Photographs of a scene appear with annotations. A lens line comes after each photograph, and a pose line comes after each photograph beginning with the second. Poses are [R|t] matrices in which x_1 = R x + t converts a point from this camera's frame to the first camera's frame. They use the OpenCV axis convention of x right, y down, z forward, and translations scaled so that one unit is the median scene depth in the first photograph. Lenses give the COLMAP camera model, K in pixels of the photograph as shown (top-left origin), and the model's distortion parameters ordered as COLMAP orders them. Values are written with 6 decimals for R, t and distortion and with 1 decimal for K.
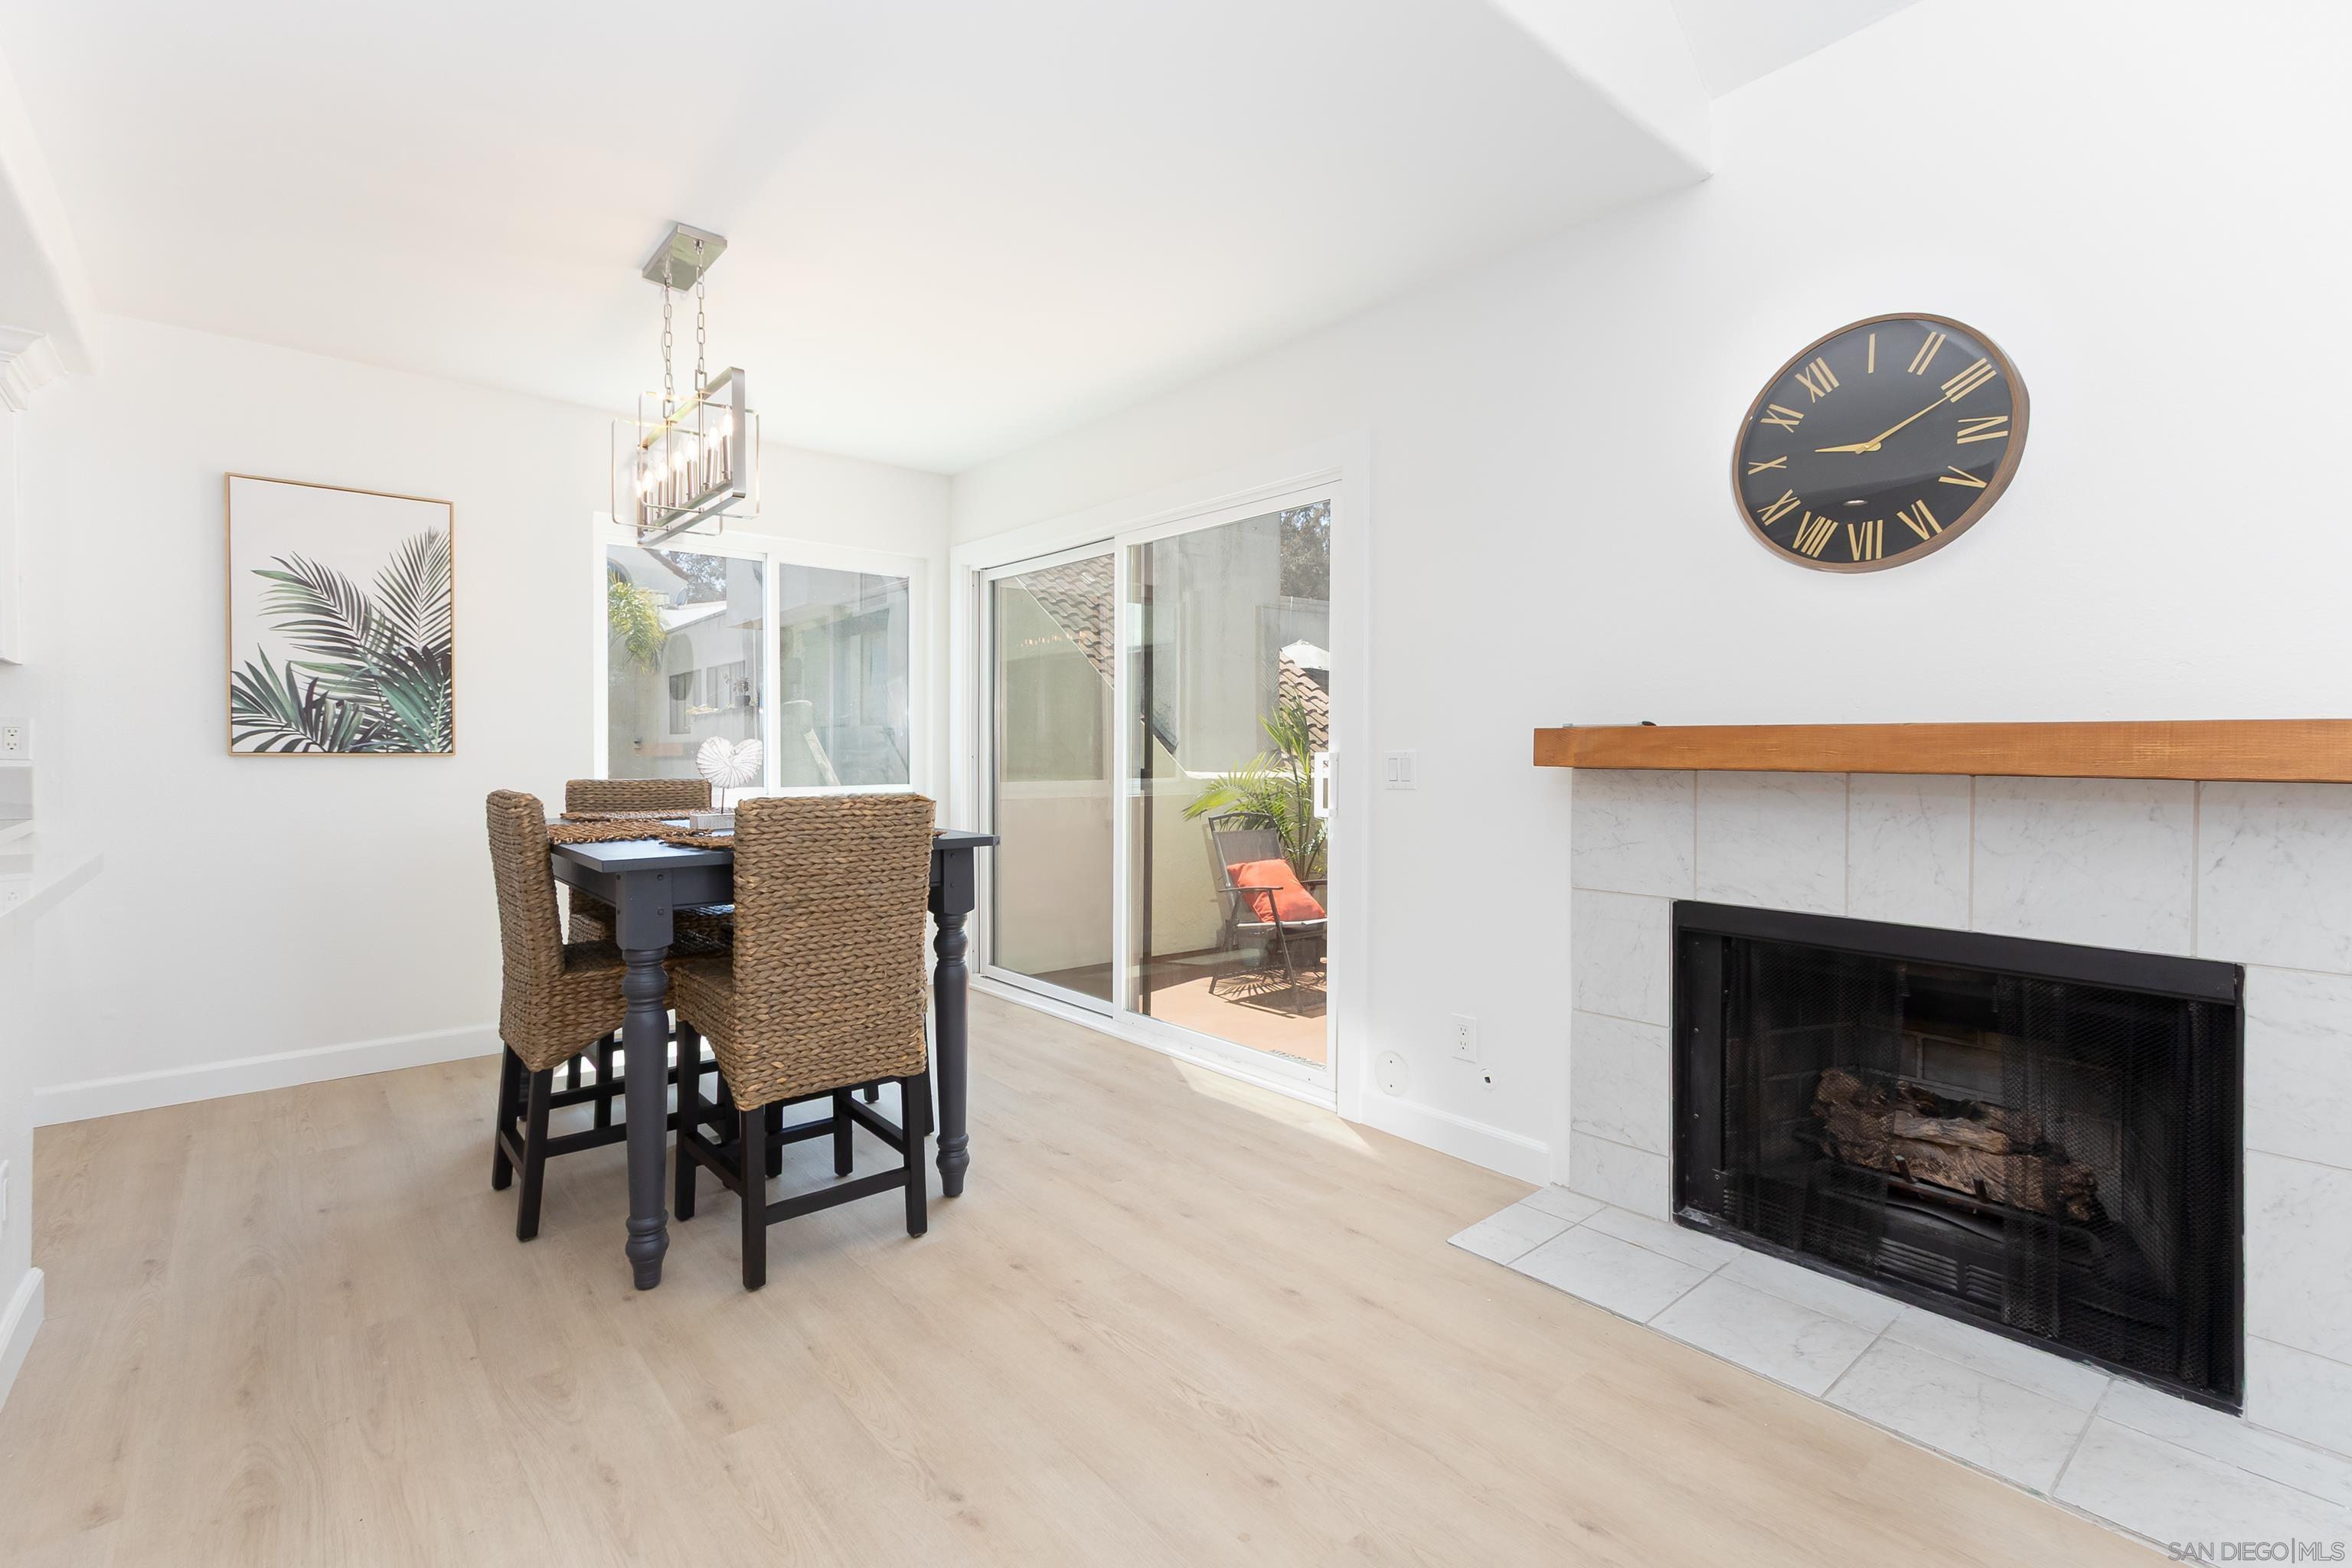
lens RADIAL K [[1071.2, 0, 1159.9], [0, 1071.2, 764.9], [0, 0, 1]] dist [0.022829, 0.000124]
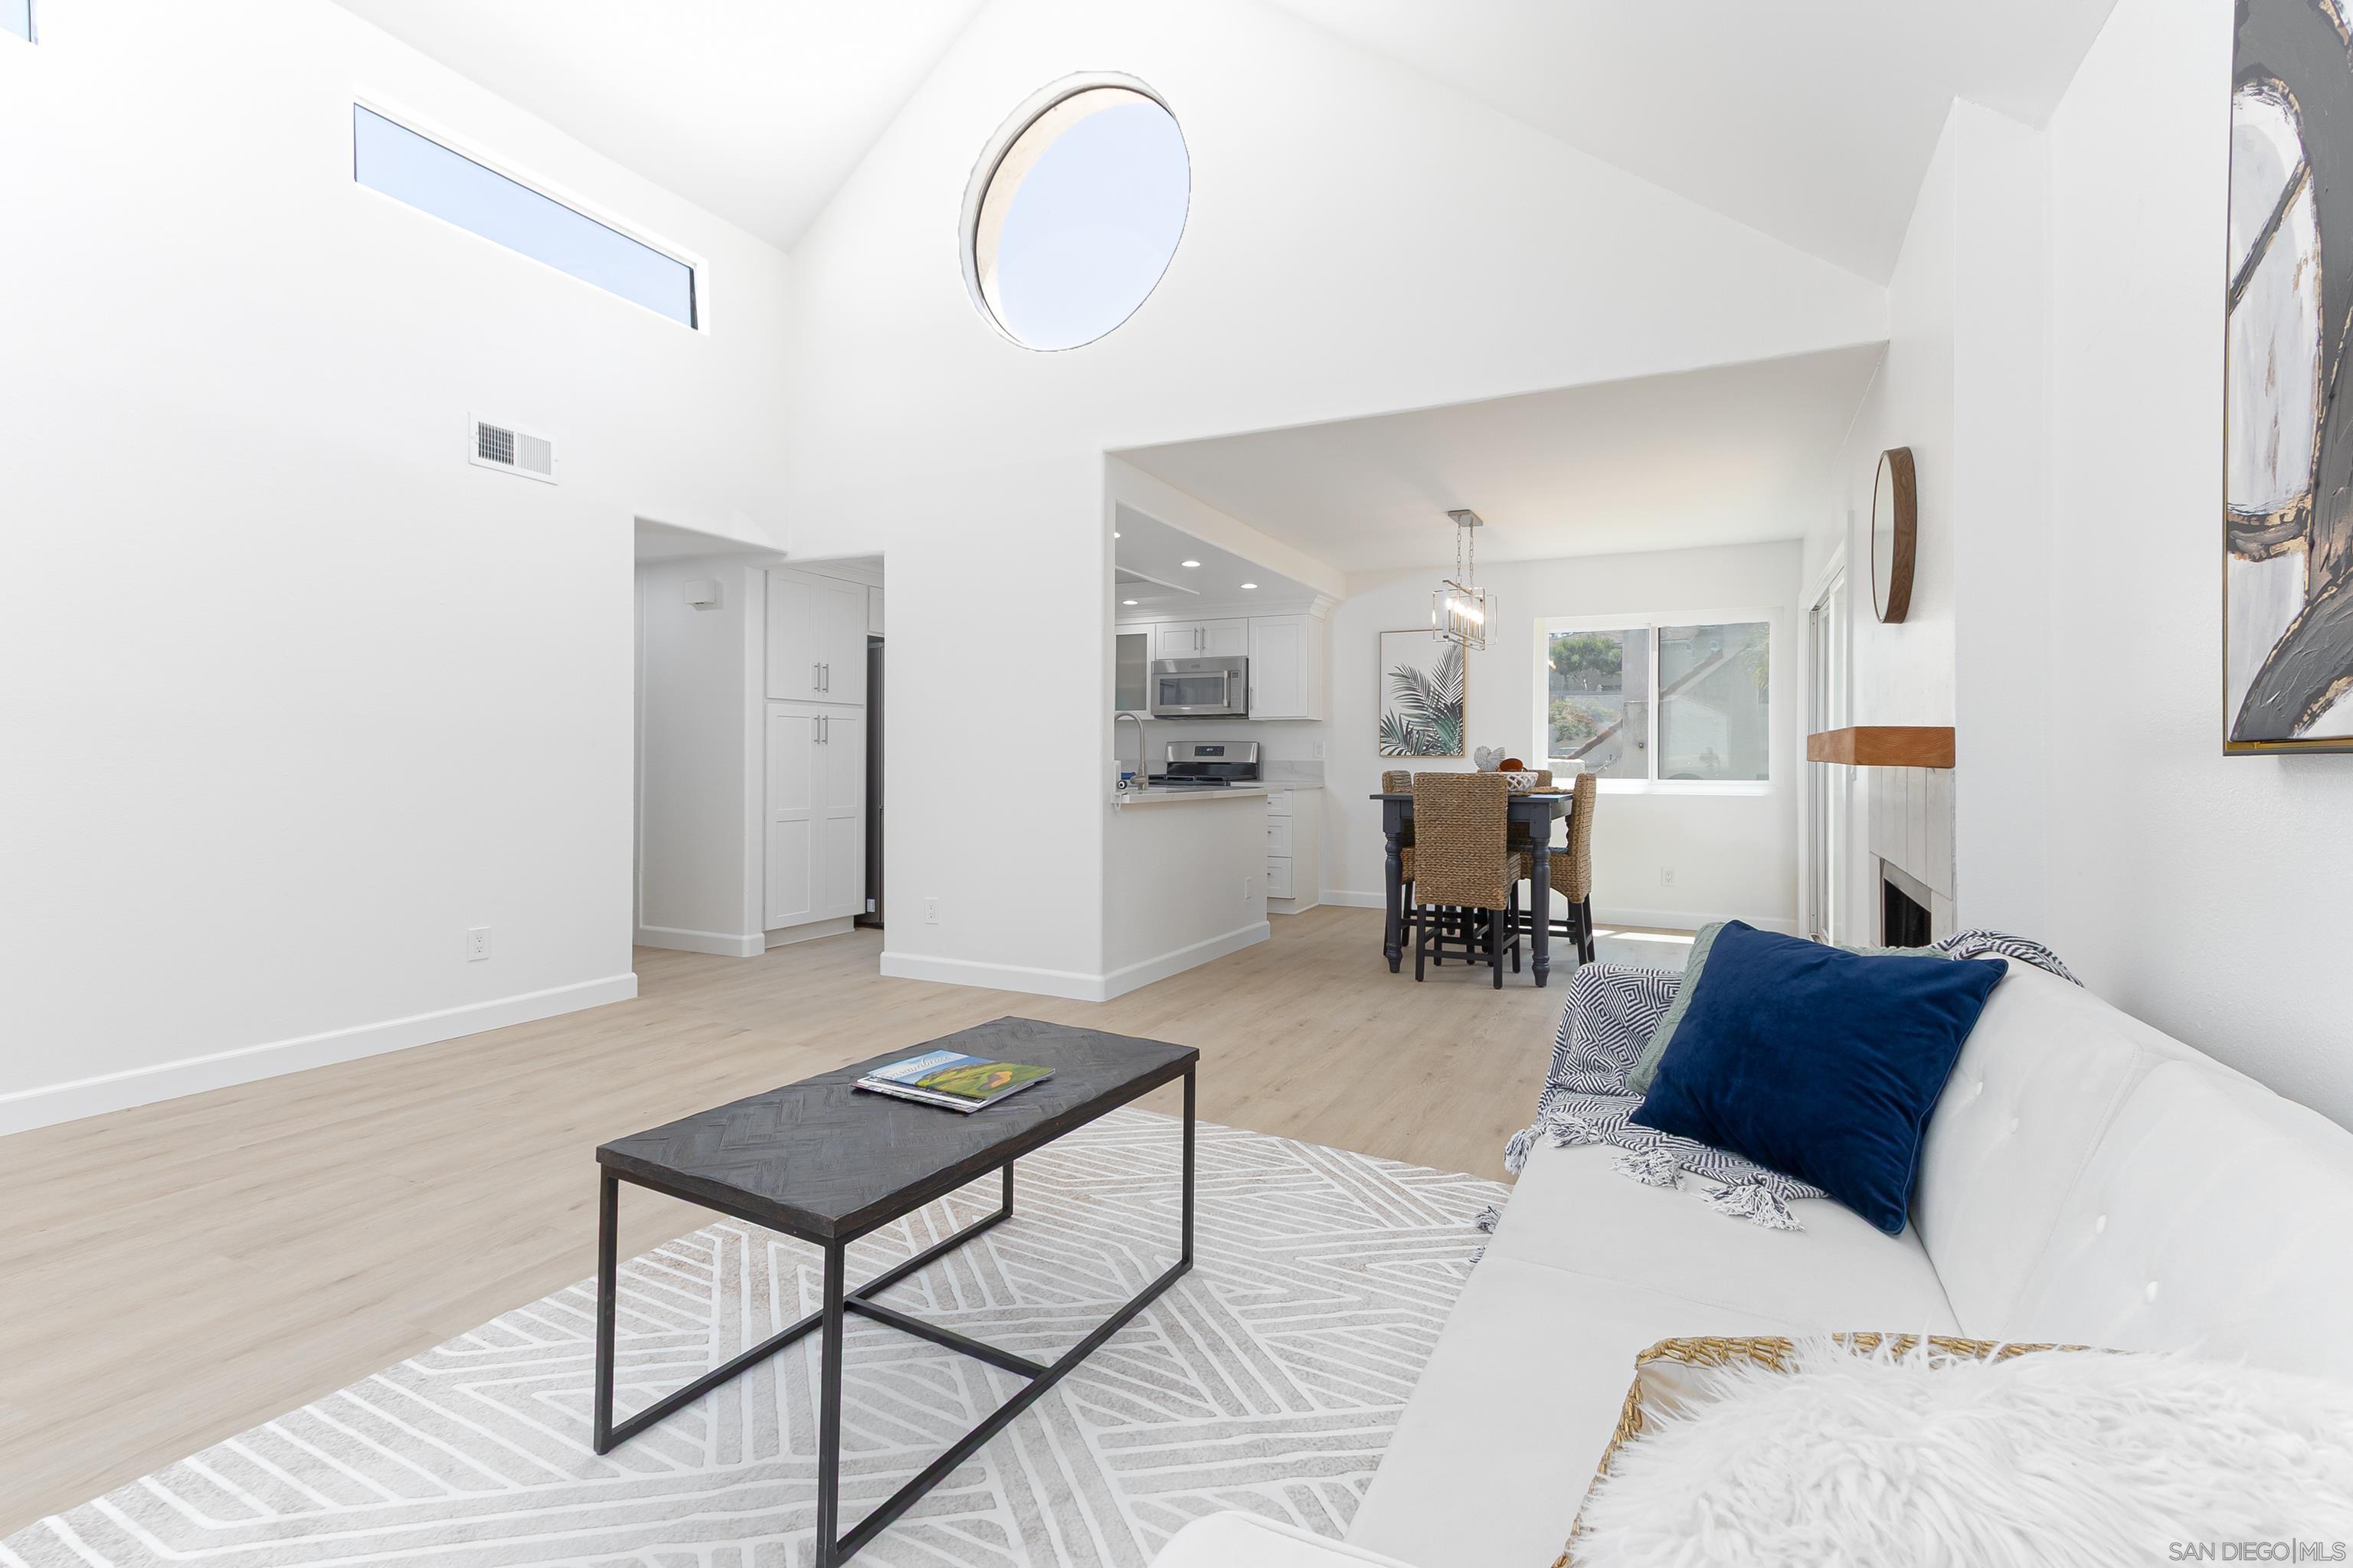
lens RADIAL K [[1071.7, 0, 1160.4], [0, 1071.7, 764.9], [0, 0, 1]] dist [0.022829, 0.000124]
pose [[0.392329, 0.006390, -0.919803, 0.995265], [-0.015934, 0.999873, 0.000149, 0.014834], [0.919687, 0.014598, 0.392381, -0.284097]]
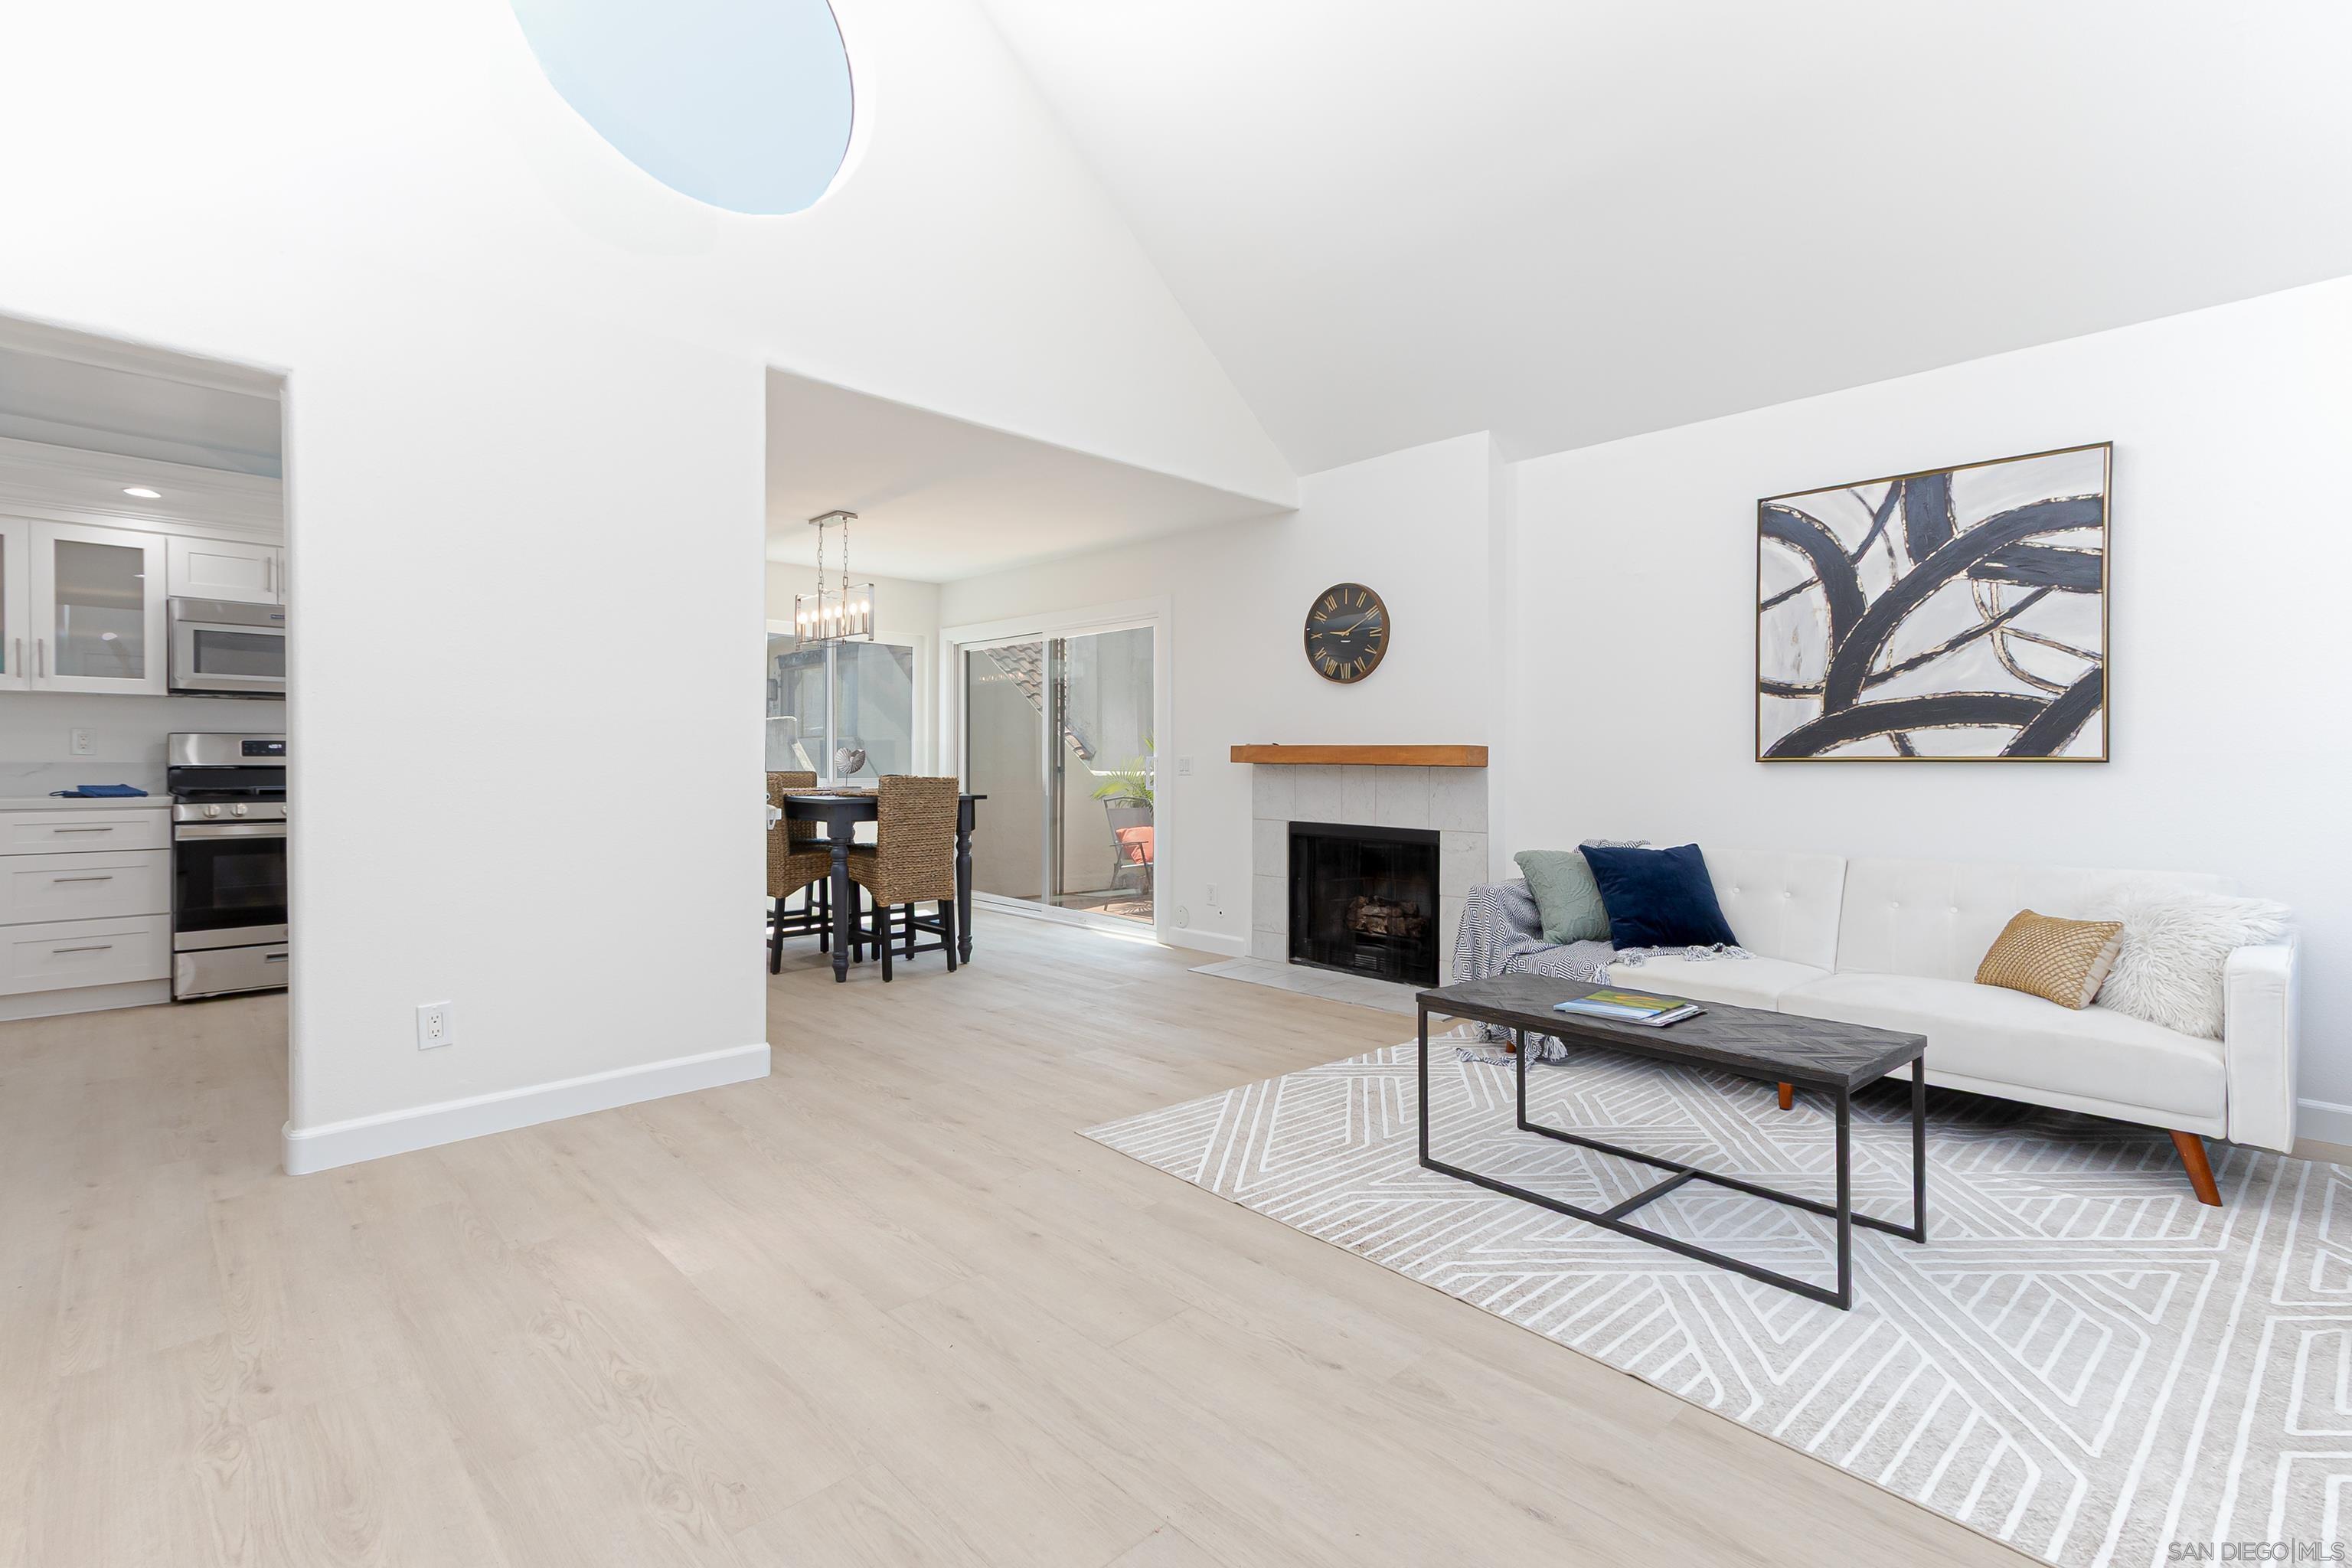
lens RADIAL K [[1078.2, 0, 1167.6], [0, 1078.2, 772.7], [0, 0, 1]] dist [0.024566, -0.000181]
pose [[0.997617, 0.000909, 0.068993, 0.046659], [-0.000823, 0.999999, -0.001270, 0.018537], [-0.068994, 0.001211, 0.997616, -0.902523]]
